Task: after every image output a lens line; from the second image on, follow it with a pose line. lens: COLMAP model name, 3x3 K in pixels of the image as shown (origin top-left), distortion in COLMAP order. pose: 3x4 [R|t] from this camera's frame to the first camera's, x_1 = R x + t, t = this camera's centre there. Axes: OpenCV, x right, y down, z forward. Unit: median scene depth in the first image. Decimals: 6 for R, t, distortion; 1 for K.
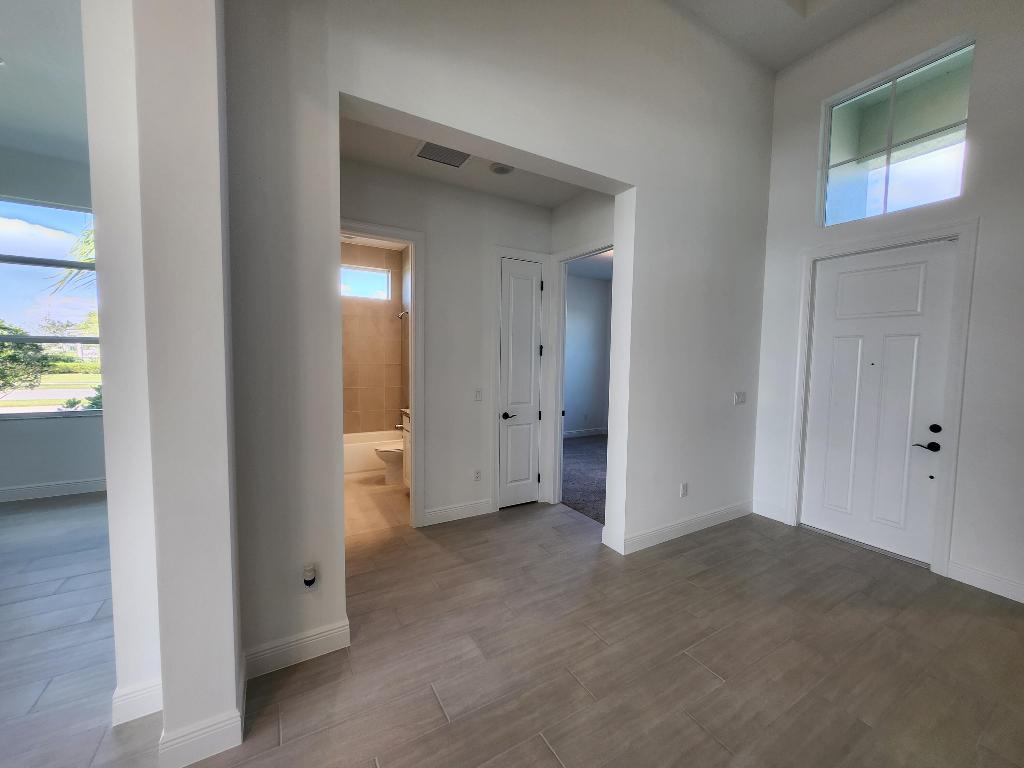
lens RADIAL K [[408.9, 0, 512.0], [0, 408.9, 384.0], [0, 0, 1]] dist [-0.000625, -0.000056]
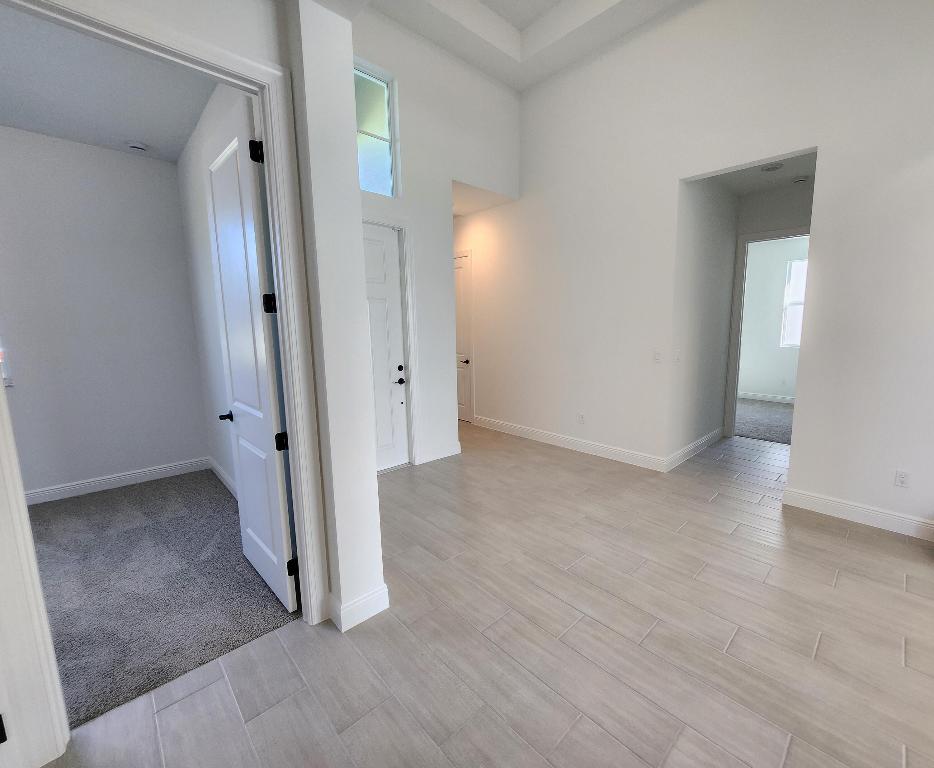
lens RADIAL K [[409.8, 0, 467.0], [0, 409.8, 384.0], [0, 0, 1]] dist [-0.001732, -0.000499]
pose [[-0.236077, -0.160041, 0.958465, -0.523149], [0.070864, 0.980883, 0.181239, -0.125756], [-0.969147, 0.110707, -0.220223, 1.288175]]
